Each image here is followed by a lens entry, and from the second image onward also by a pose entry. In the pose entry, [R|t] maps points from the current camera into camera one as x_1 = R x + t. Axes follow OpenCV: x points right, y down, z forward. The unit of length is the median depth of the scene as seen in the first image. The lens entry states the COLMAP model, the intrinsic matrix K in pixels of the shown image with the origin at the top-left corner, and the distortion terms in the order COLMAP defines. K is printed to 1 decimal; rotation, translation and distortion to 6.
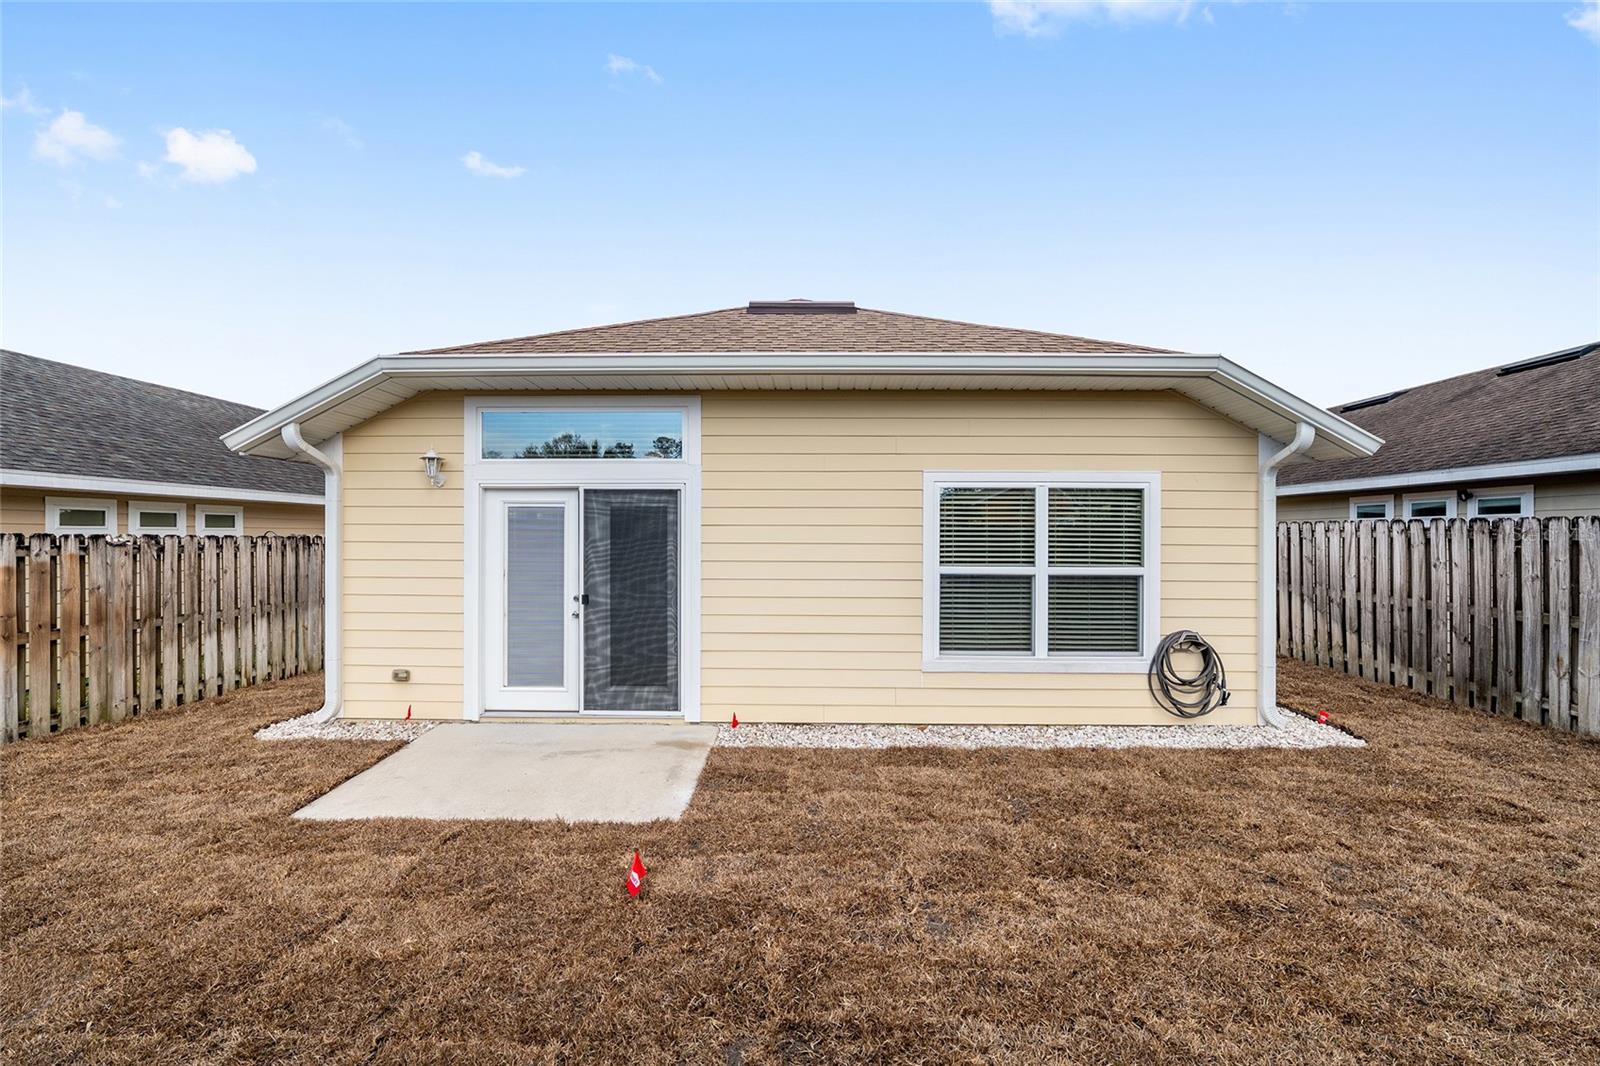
lens RADIAL K [[655.2, 0, 800.0], [0, 655.2, 533.0], [0, 0, 1]] dist [-0.007152, 0.000020]
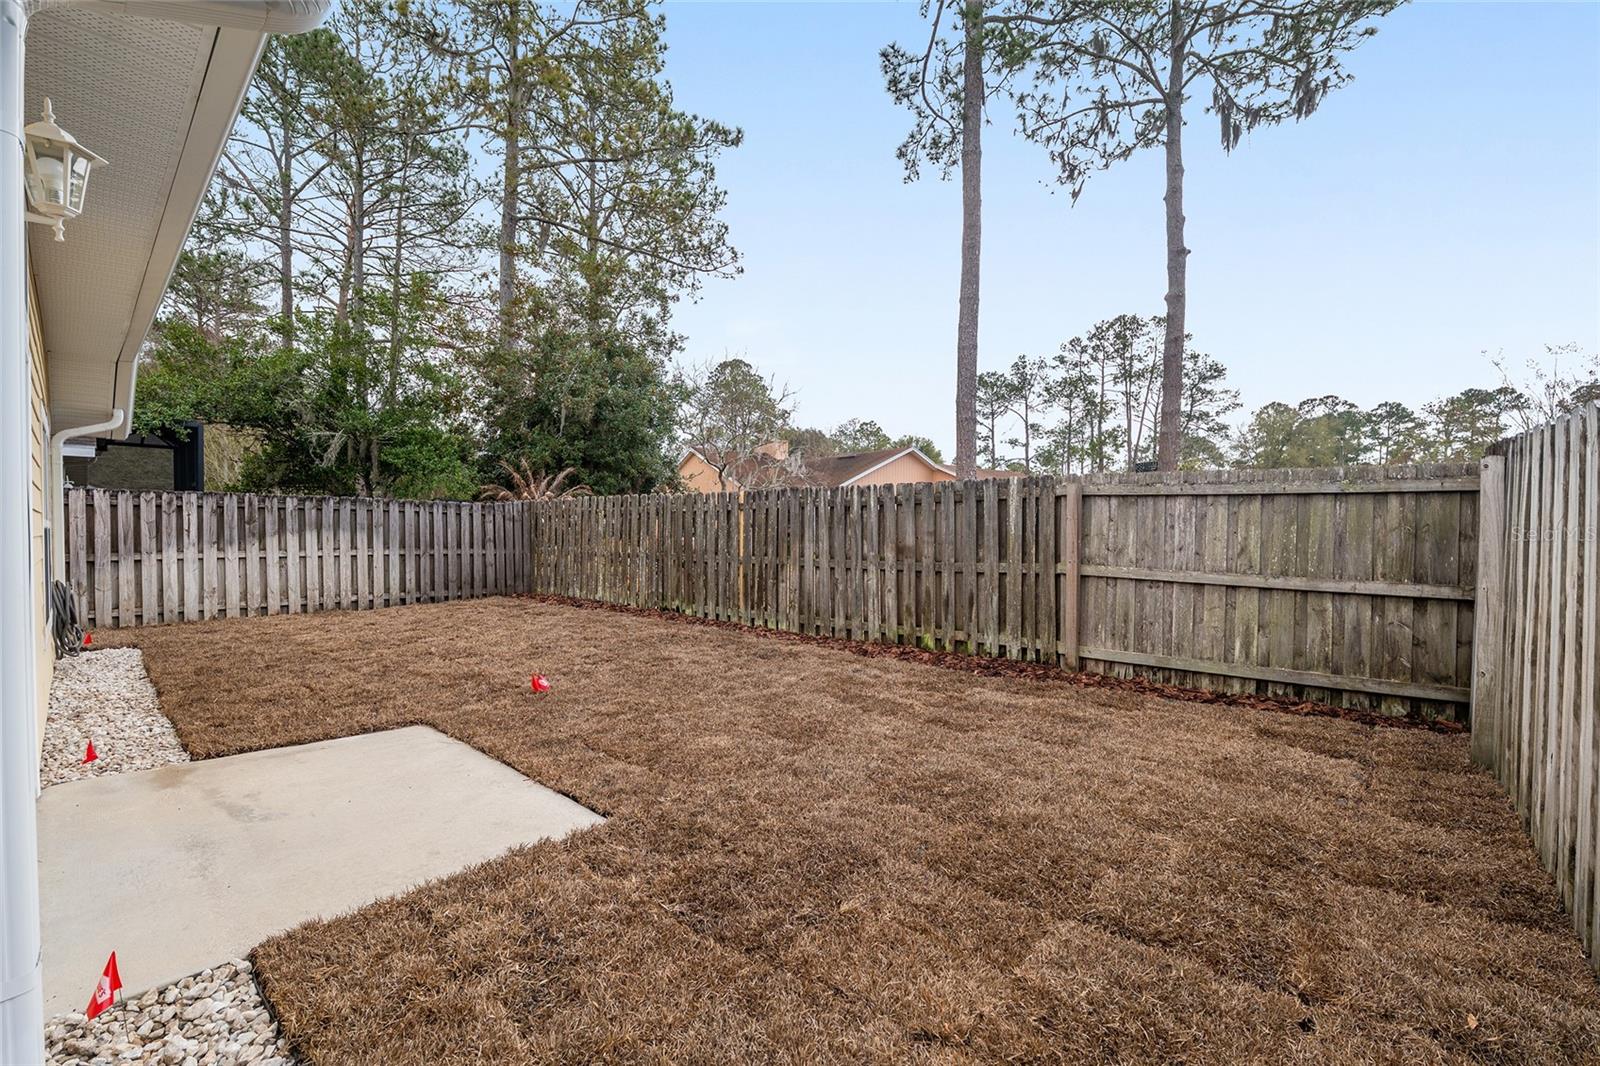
lens RADIAL K [[670.5, 0, 802.6], [0, 670.5, 537.5], [0, 0, 1]] dist [-0.010448, 0.000344]
pose [[-0.754939, -0.010578, 0.655710, -1.018792], [-0.002963, 0.999915, 0.012721, 0.059913], [-0.655788, 0.007661, -0.754906, 0.989216]]
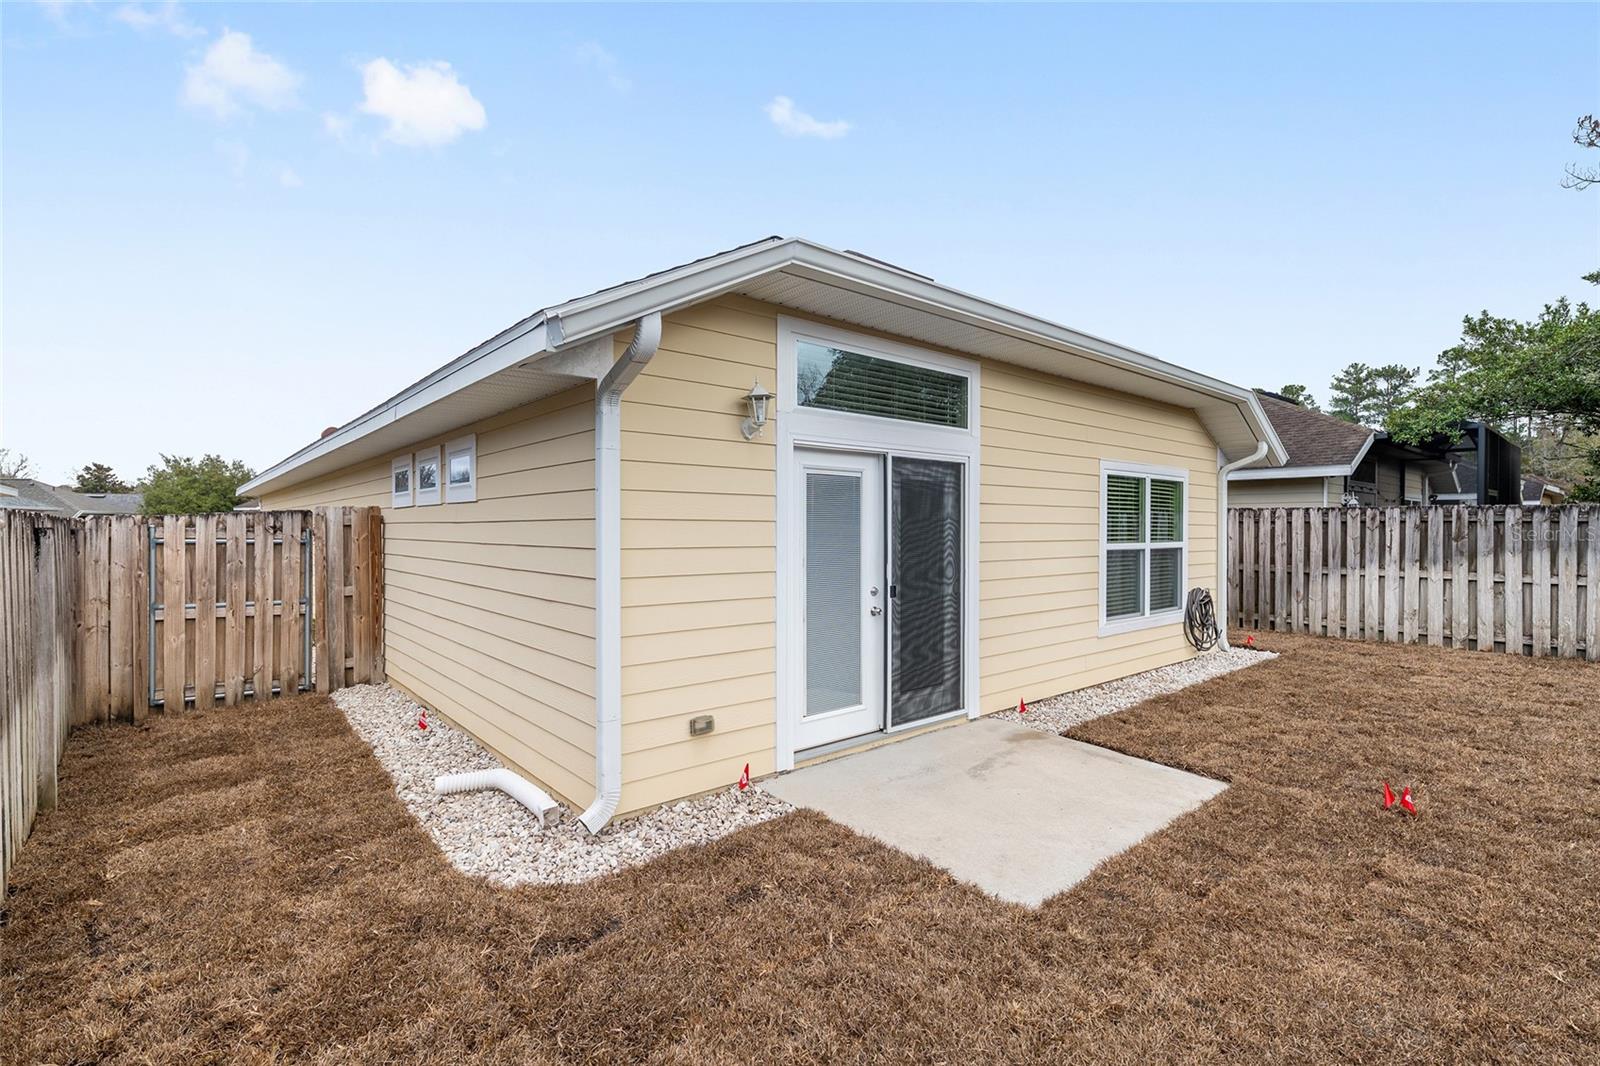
lens RADIAL K [[744.2, 0, 800.0], [0, 744.2, 533.0], [0, 0, 1]] dist [0.023835, 0.000023]
pose [[0.744723, -0.007914, 0.667326, -1.031633], [-0.001946, 0.999900, 0.014030, 0.015564], [-0.667370, -0.011747, 0.744633, 0.385015]]
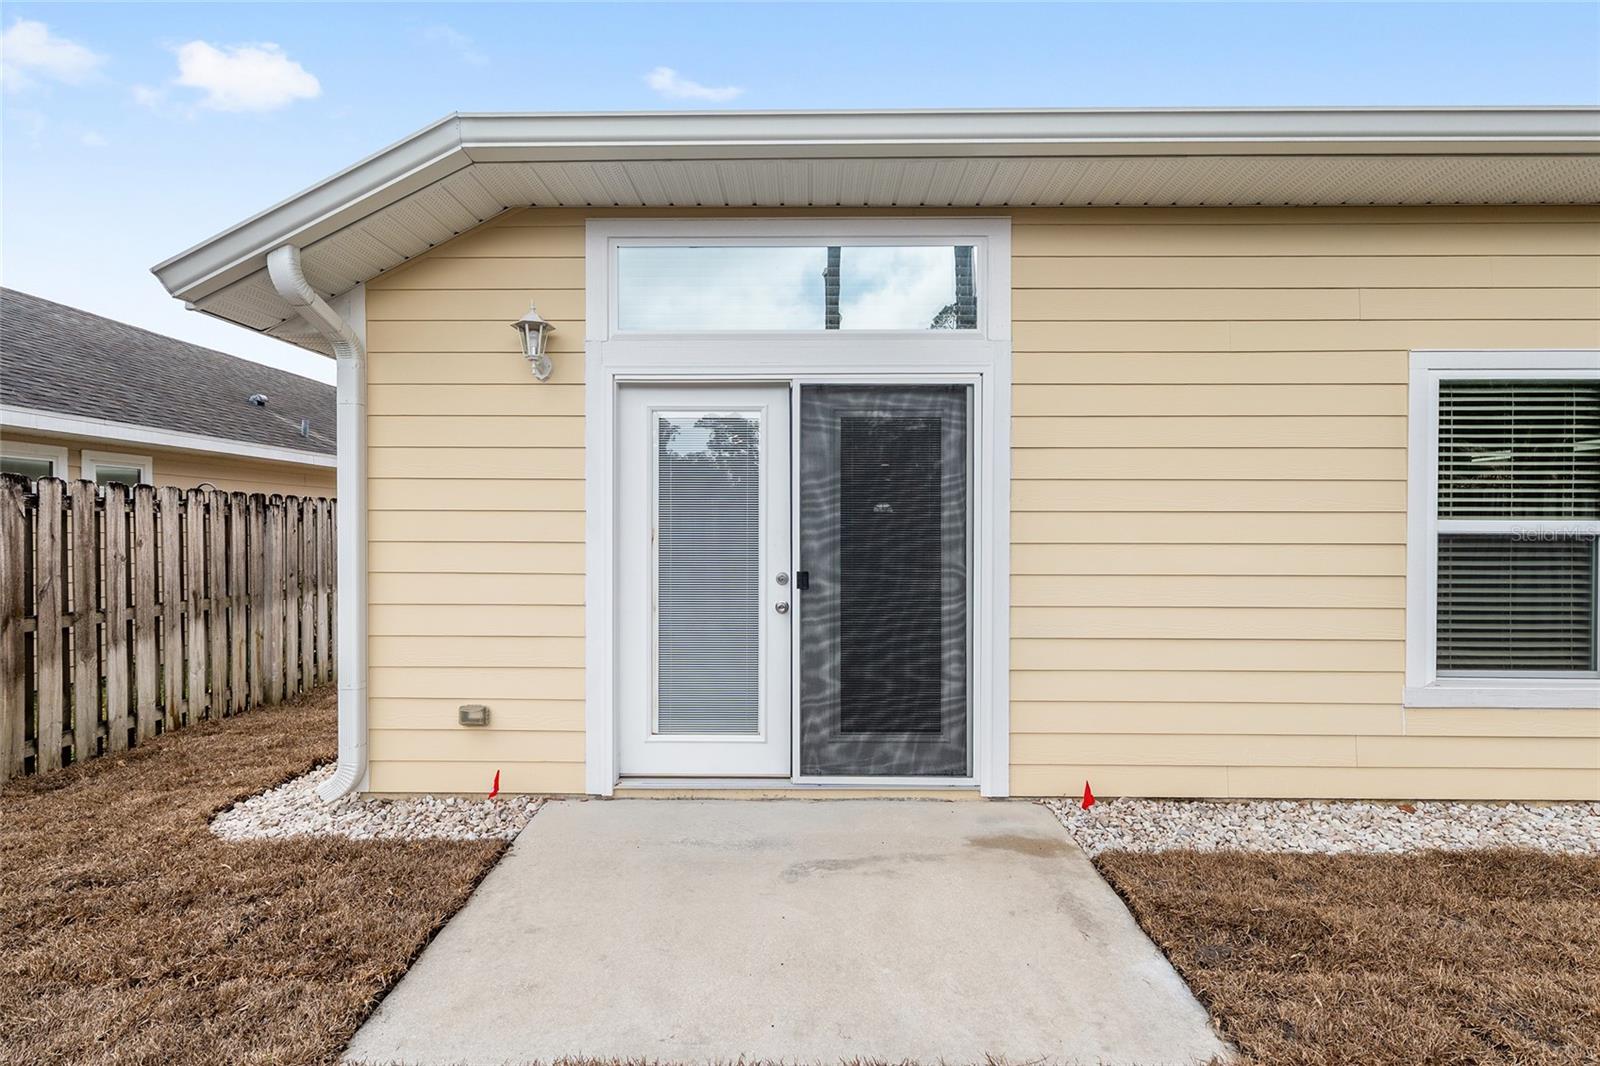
lens RADIAL K [[785.3, 0, 805.9], [0, 785.3, 532.0], [0, 0, 1]] dist [0.004809, -0.000658]
pose [[0.999978, -0.001004, 0.006540, -0.329743], [0.000954, 0.999970, 0.007668, 0.054801], [-0.006548, -0.007662, 0.999949, 0.323758]]
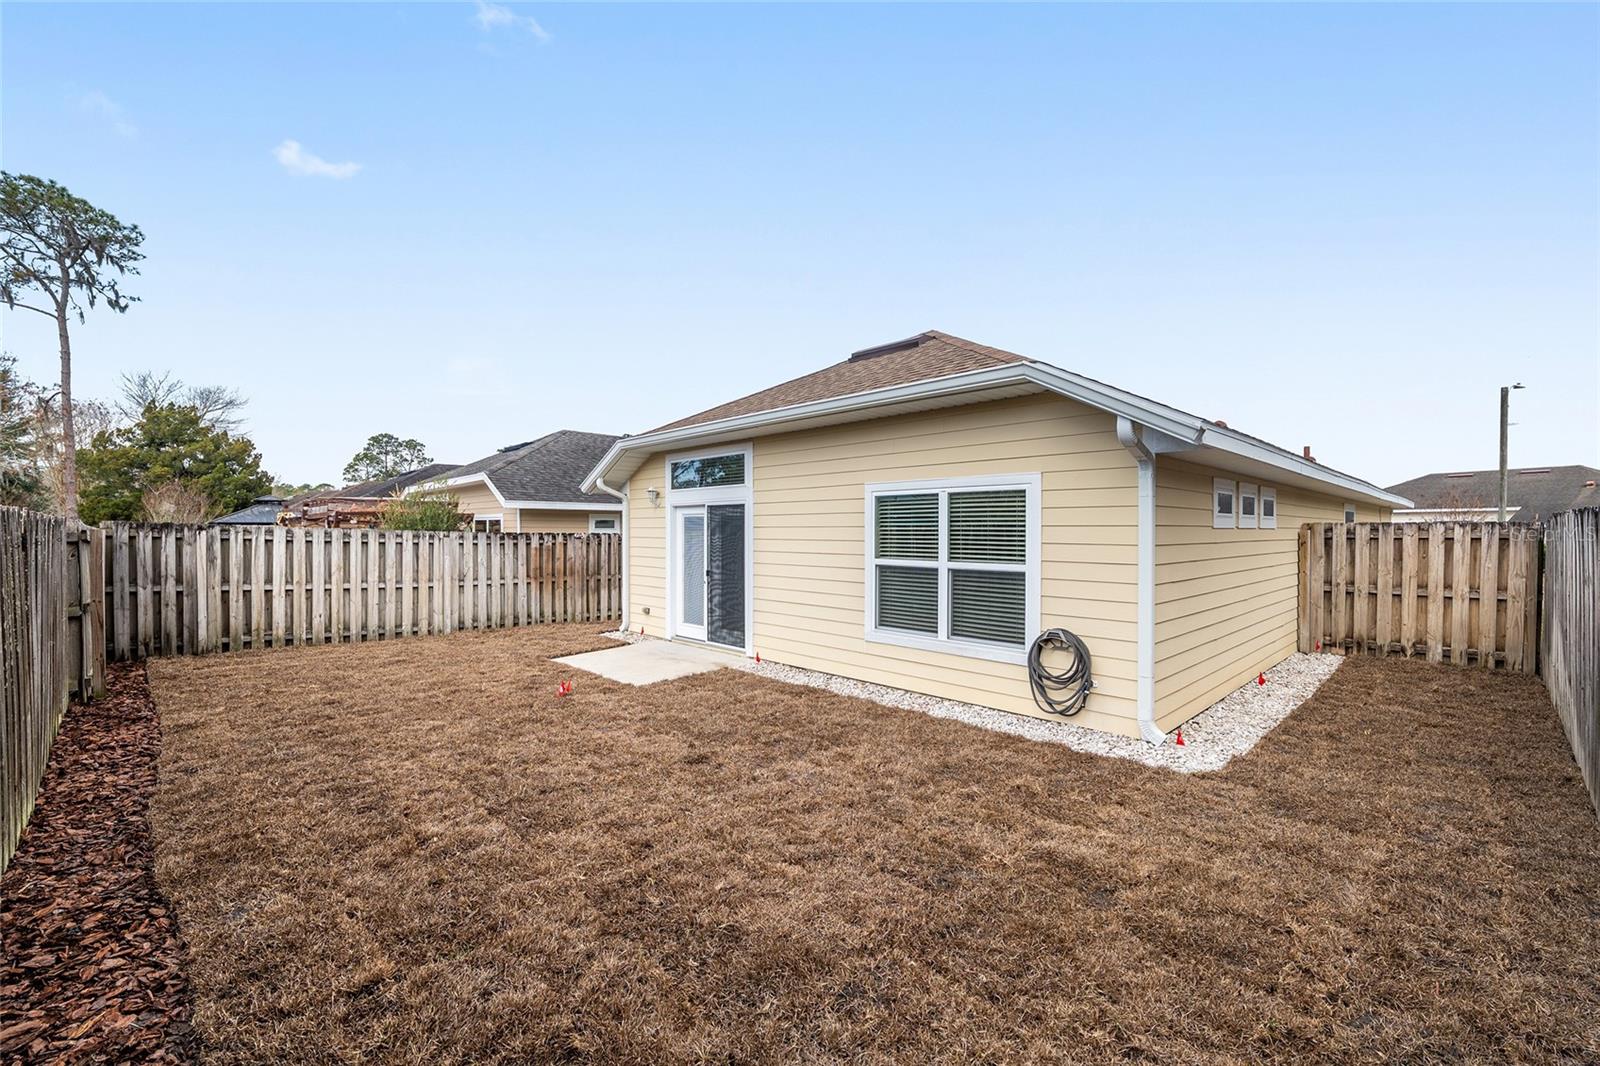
lens RADIAL K [[670.5, 0, 802.6], [0, 670.5, 537.5], [0, 0, 1]] dist [-0.010448, 0.000344]
pose [[0.708689, 0.005161, -0.705502, 1.015450], [0.004094, 0.999926, 0.011427, -0.005306], [0.705509, -0.010986, 0.708616, -0.014750]]
